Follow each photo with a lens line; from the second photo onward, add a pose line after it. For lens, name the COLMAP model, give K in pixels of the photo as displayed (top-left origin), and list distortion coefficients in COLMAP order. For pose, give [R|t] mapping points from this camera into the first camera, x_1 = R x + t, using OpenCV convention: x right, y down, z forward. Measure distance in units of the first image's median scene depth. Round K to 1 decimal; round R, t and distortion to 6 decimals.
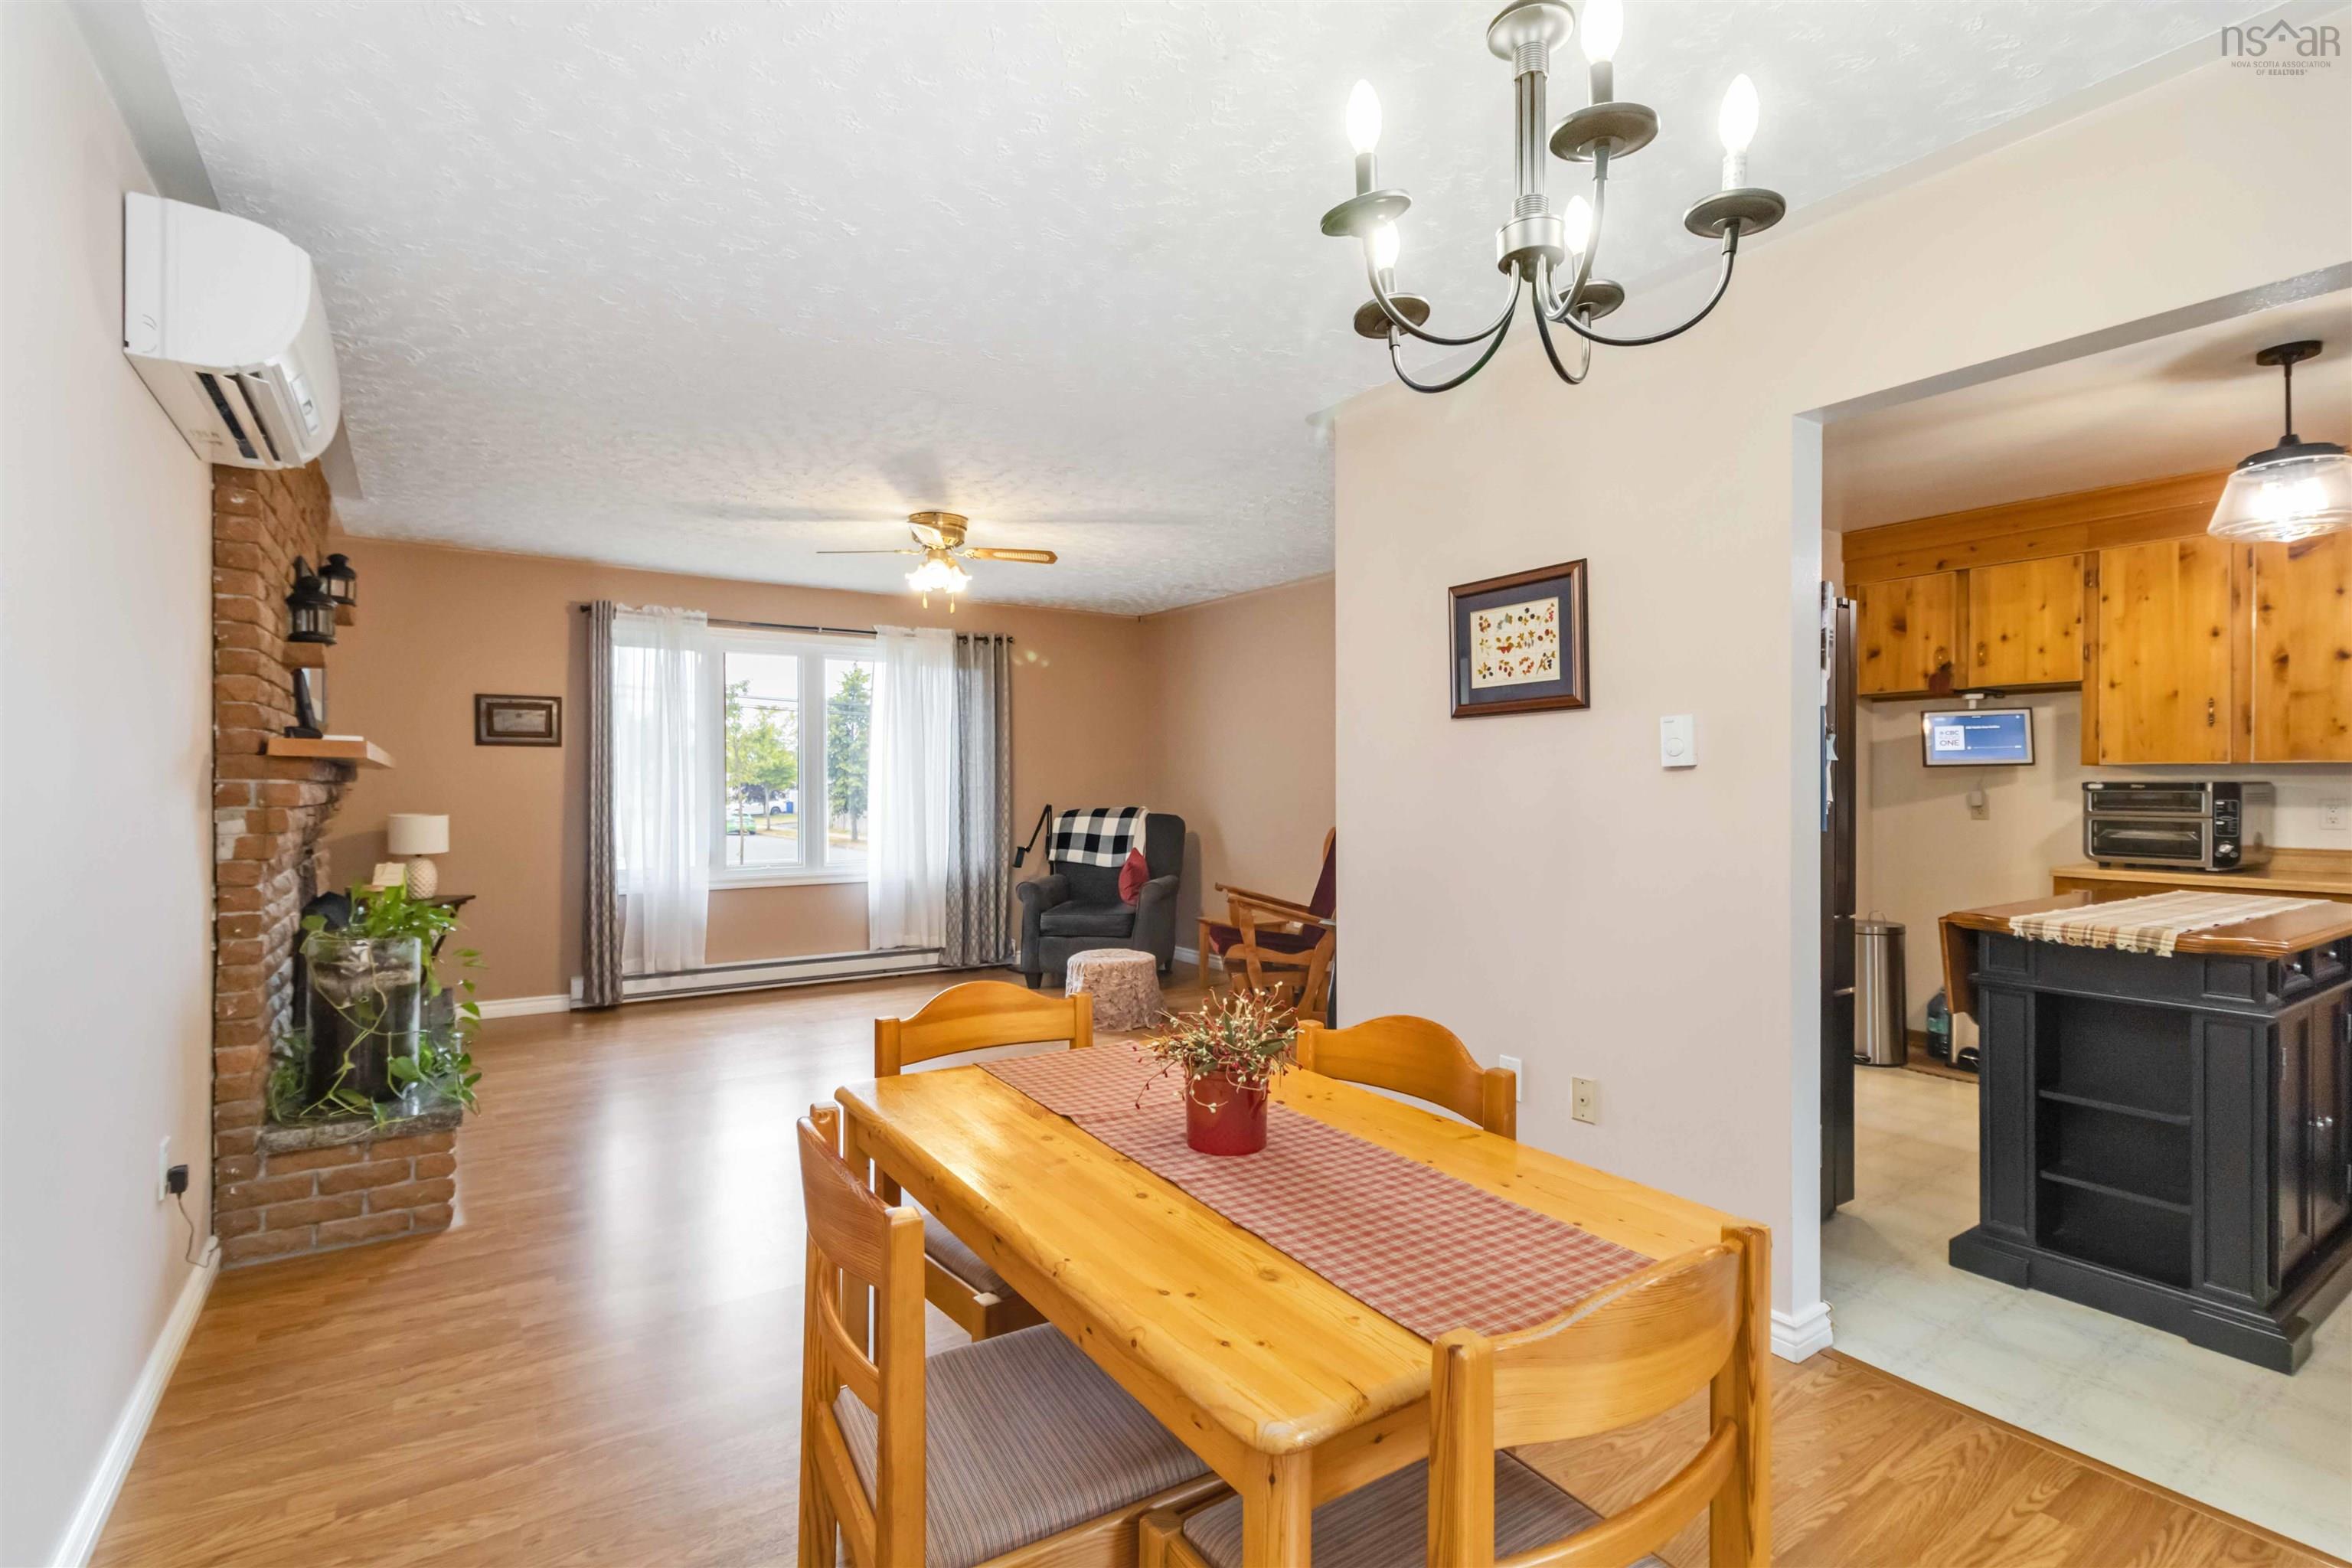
lens RADIAL K [[1097.3, 0, 1188.2], [0, 1097.3, 786.7], [0, 0, 1]] dist [0.005558, 0.000836]
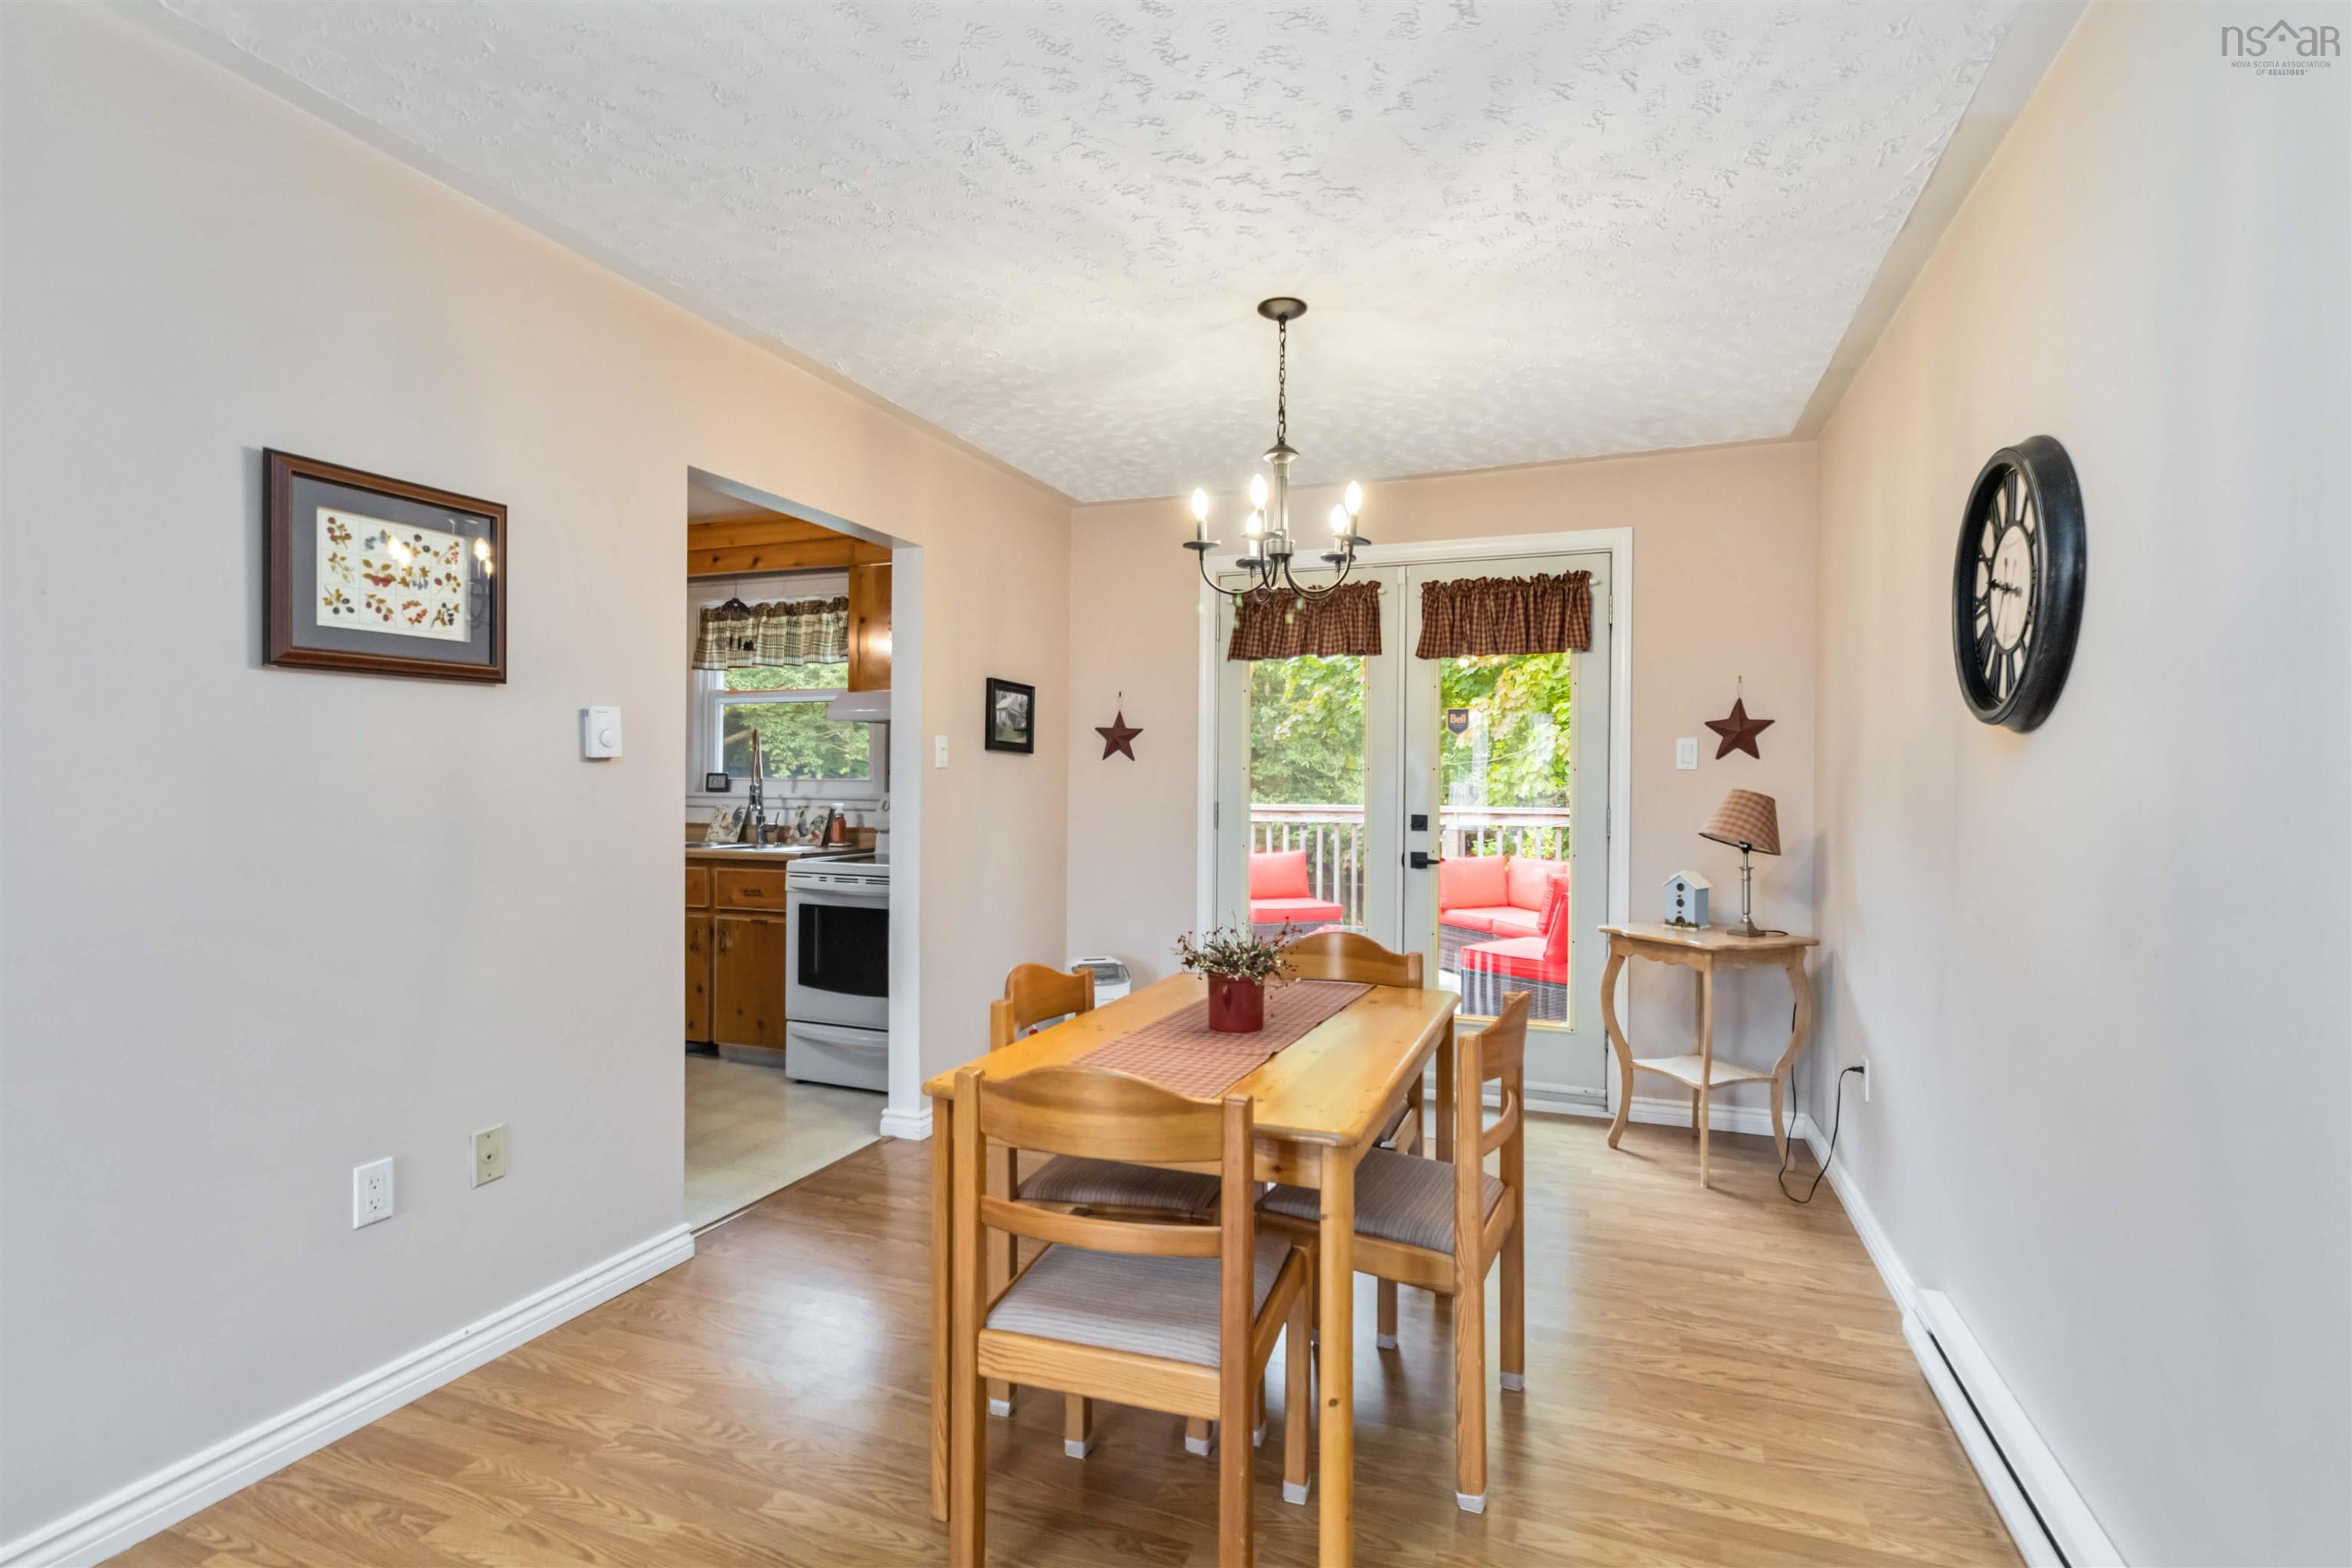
lens RADIAL K [[1097.3, 0, 1188.2], [0, 1097.3, 786.7], [0, 0, 1]] dist [0.005558, 0.000836]
pose [[-0.574107, -0.010694, 0.818710, -0.363228], [-0.007568, 0.999941, 0.007754, -0.002158], [-0.818745, -0.001745, -0.574154, 0.612584]]
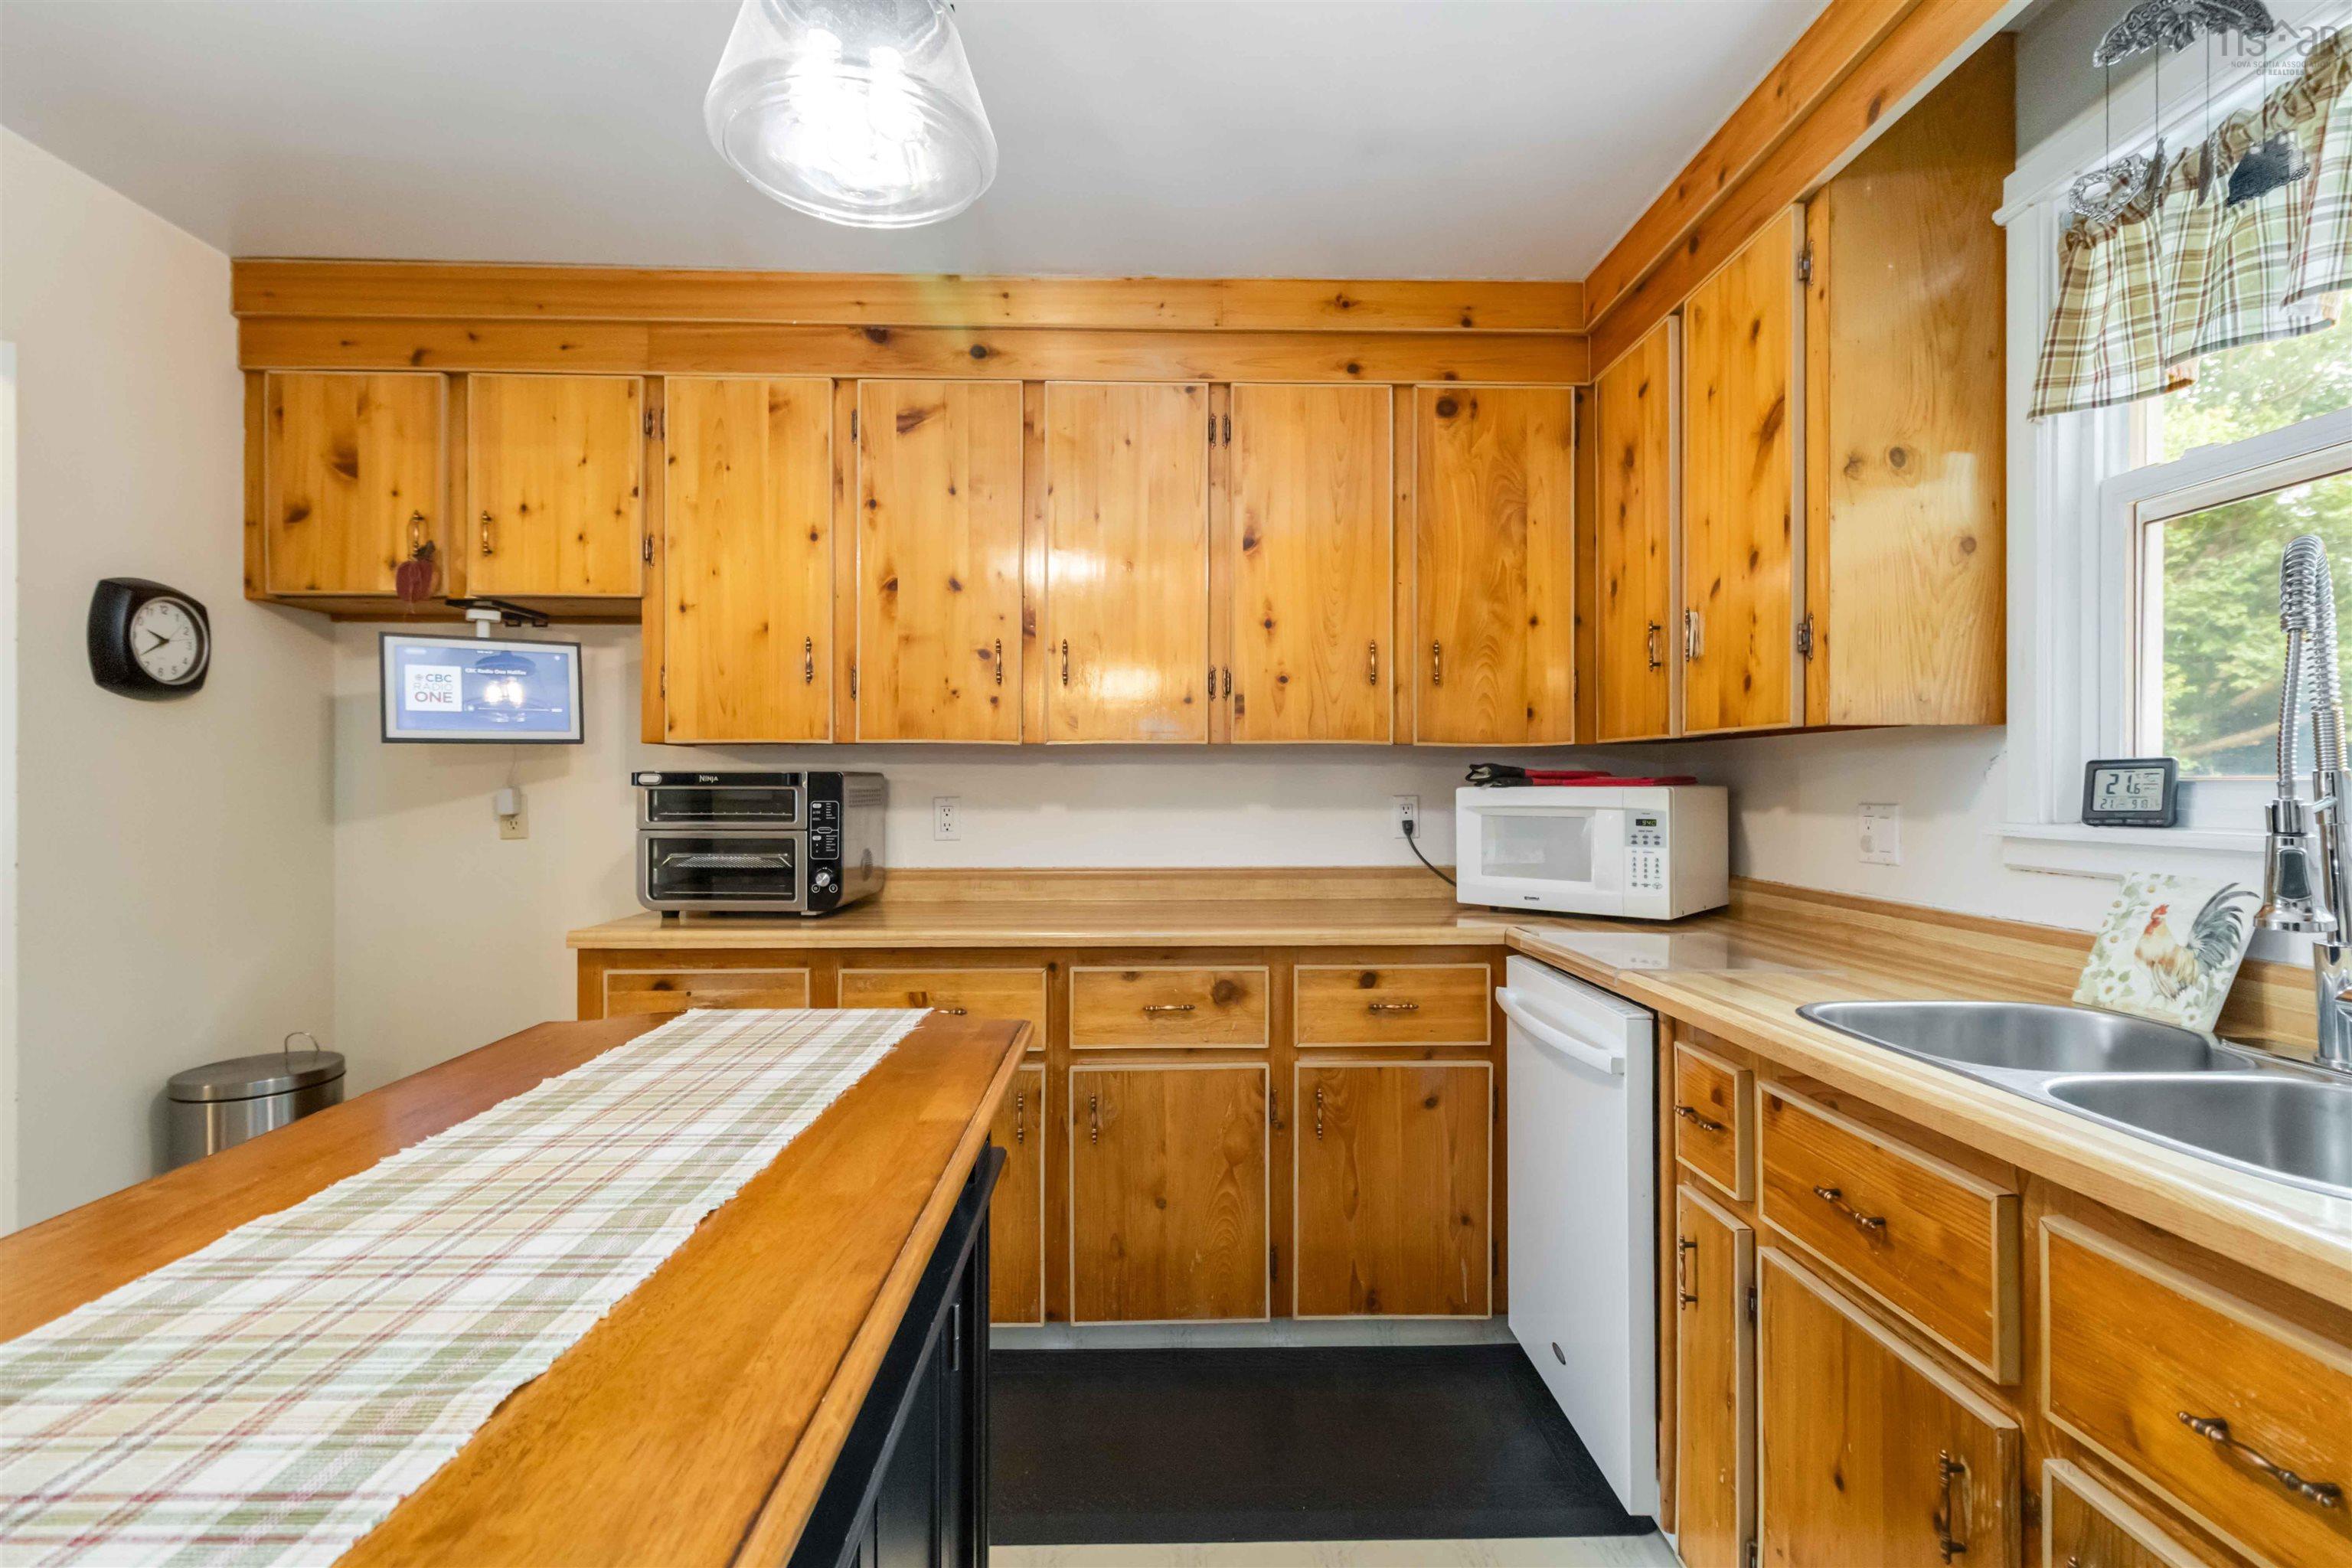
lens RADIAL K [[1106.9, 0, 1190.7], [0, 1106.9, 782.1], [0, 0, 1]] dist [0.003947, 0.000969]
pose [[0.531888, 0.001783, 0.846813, 0.439758], [0.002174, 0.999992, -0.003471, 0.003417], [-0.846812, 0.003687, 0.531879, 0.415664]]
